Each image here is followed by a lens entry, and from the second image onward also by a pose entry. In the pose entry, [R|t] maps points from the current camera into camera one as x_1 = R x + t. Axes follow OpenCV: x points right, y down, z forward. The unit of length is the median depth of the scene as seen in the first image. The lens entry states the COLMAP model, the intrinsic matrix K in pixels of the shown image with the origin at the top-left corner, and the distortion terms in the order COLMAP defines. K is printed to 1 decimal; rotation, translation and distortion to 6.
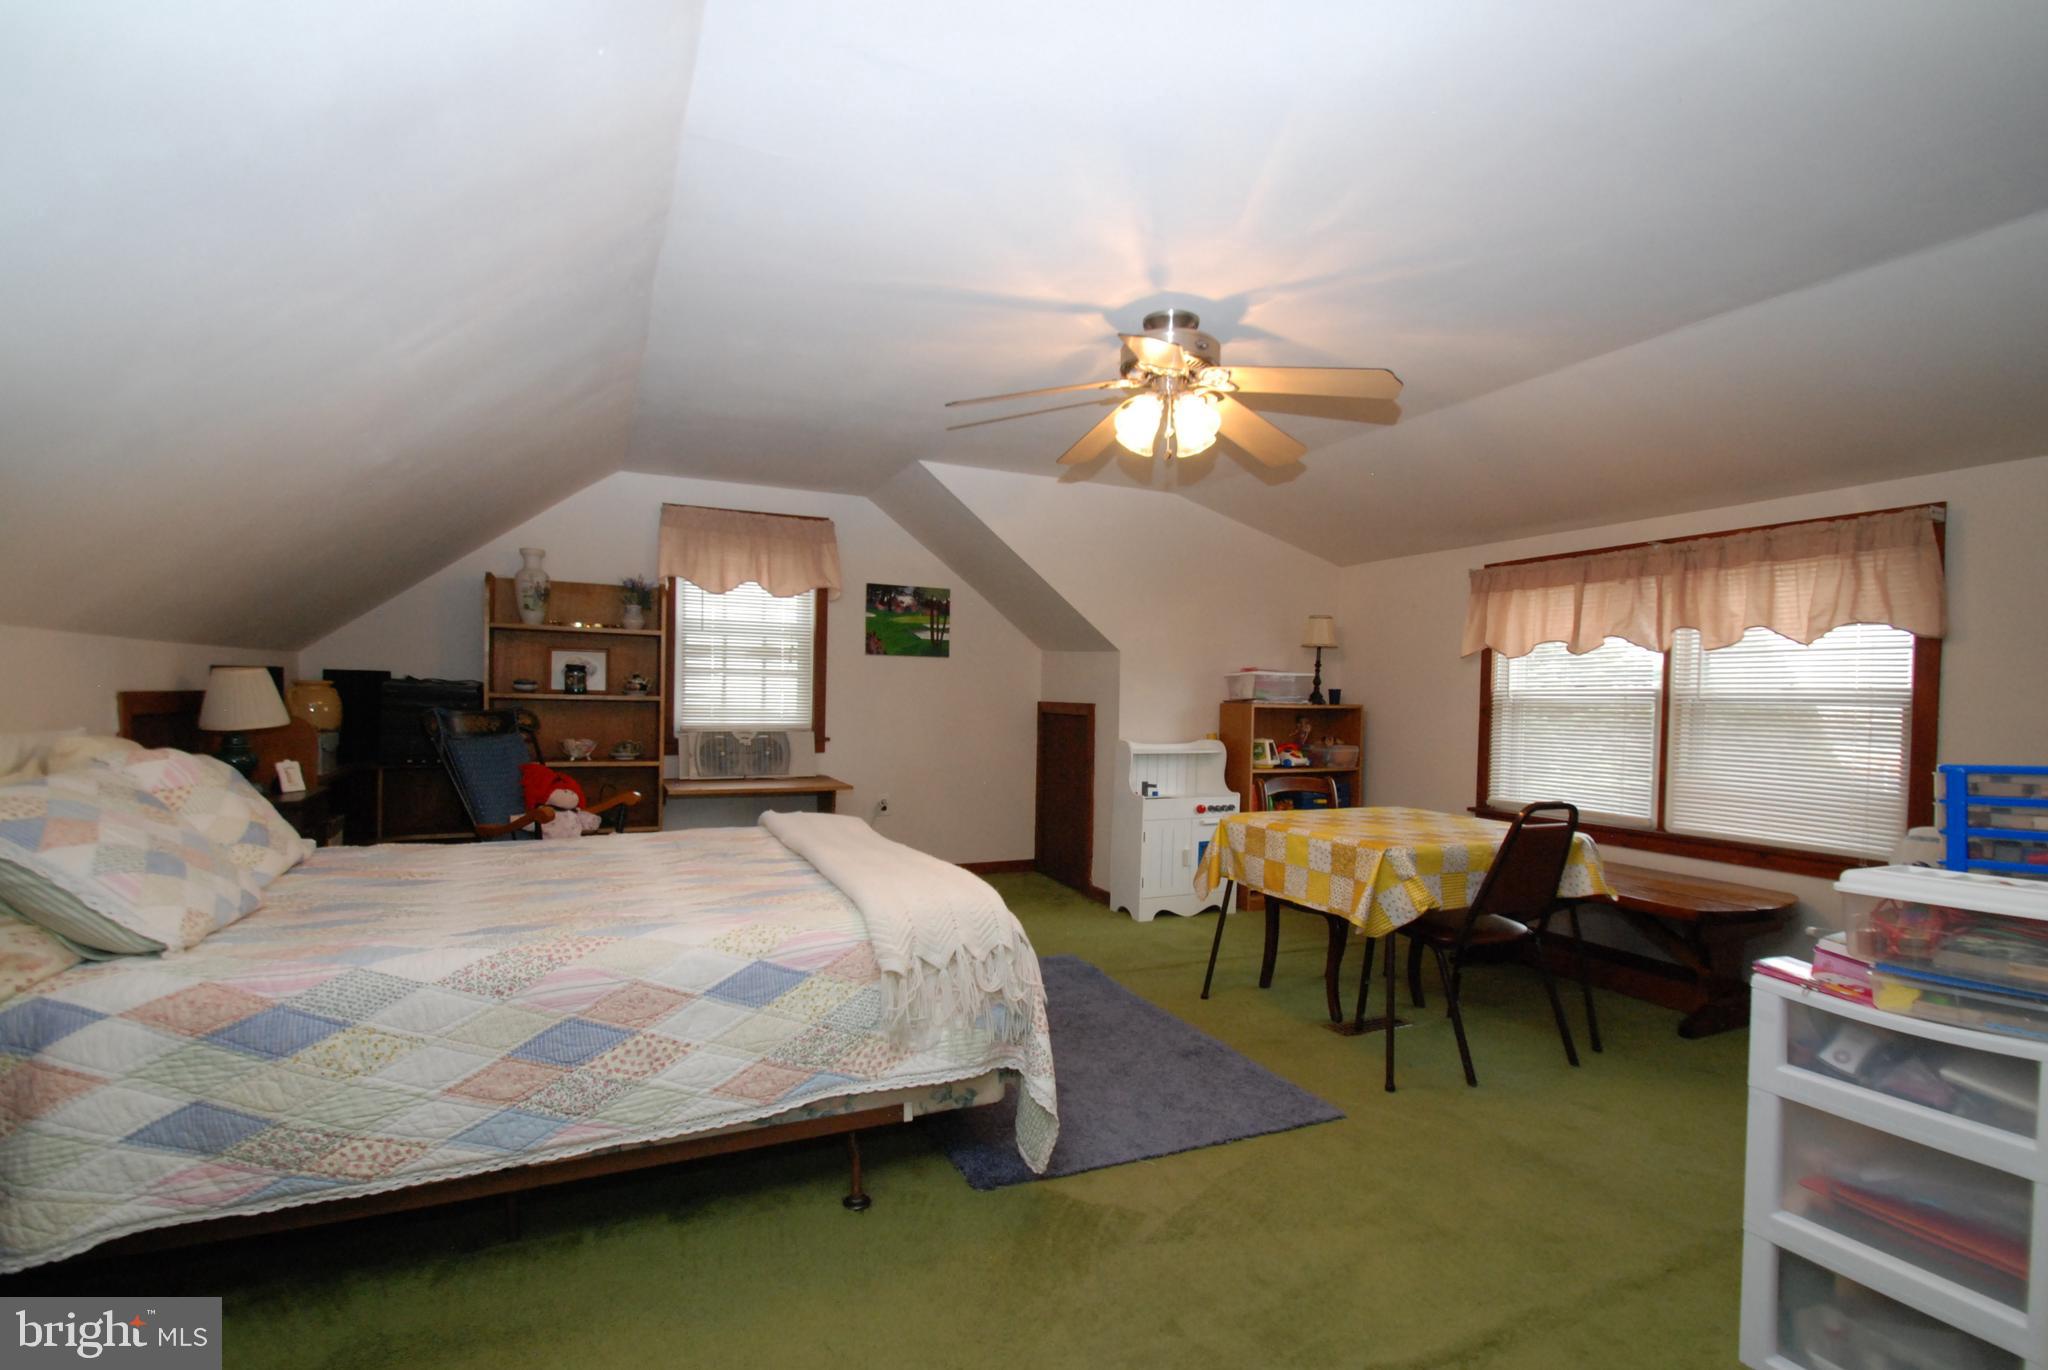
lens RADIAL K [[929.6, 0, 1043.4], [0, 929.6, 712.9], [0, 0, 1]] dist [0.001798, -0.000493]
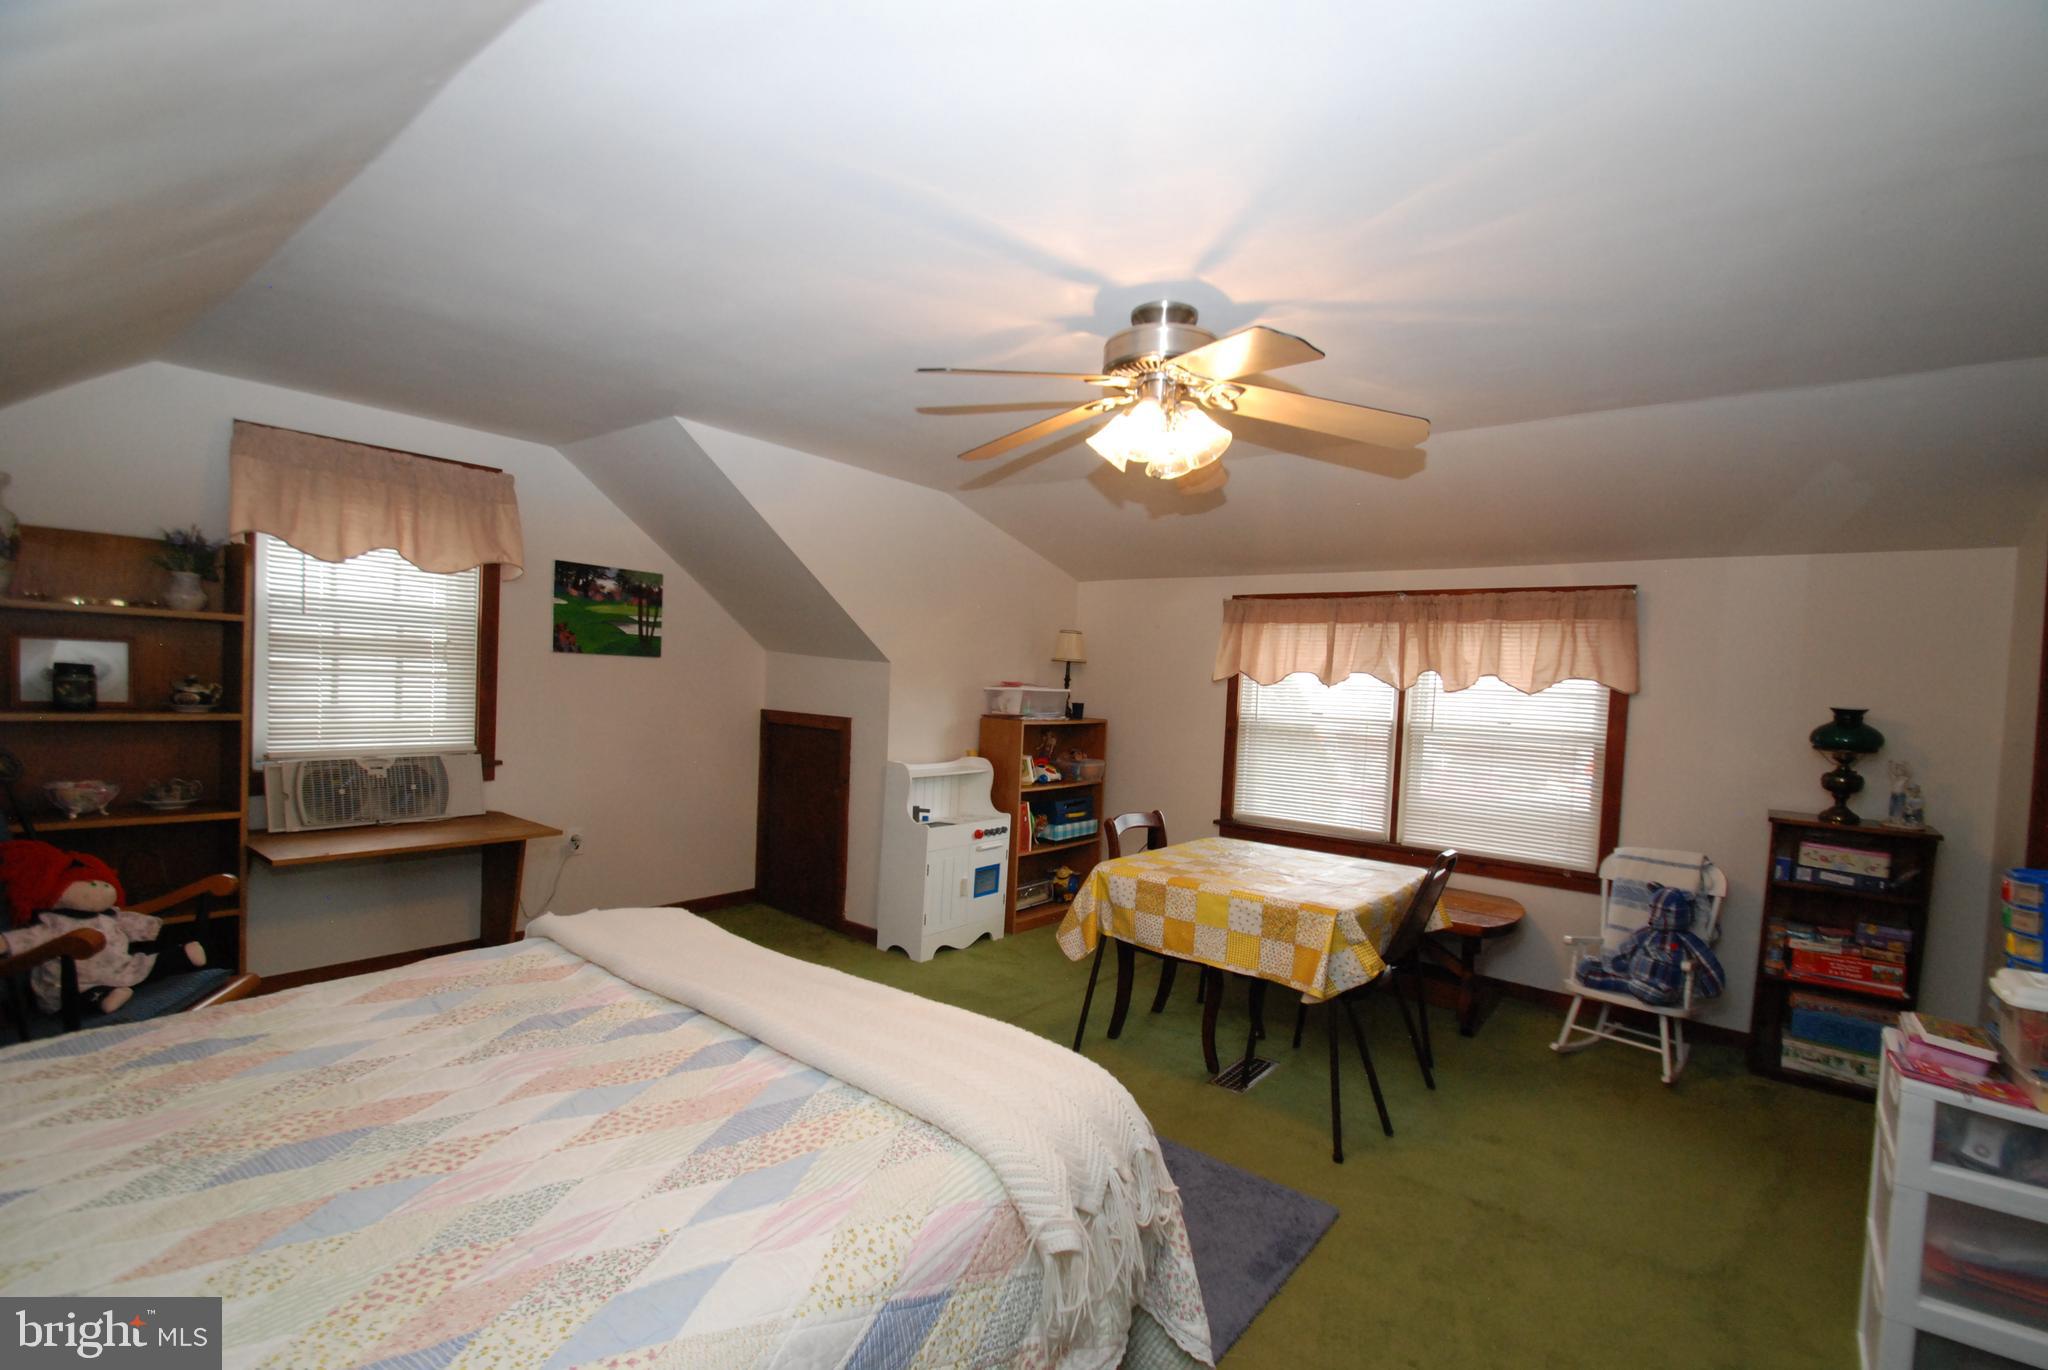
lens RADIAL K [[876.8, 0, 1029.7], [0, 876.8, 713.7], [0, 0, 1]] dist [0.011984, -0.012887]
pose [[0.896078, 0.004892, 0.443869, -0.180911], [-0.019536, 0.999405, 0.028426, -0.045200], [-0.443466, -0.034143, 0.895641, 0.184234]]
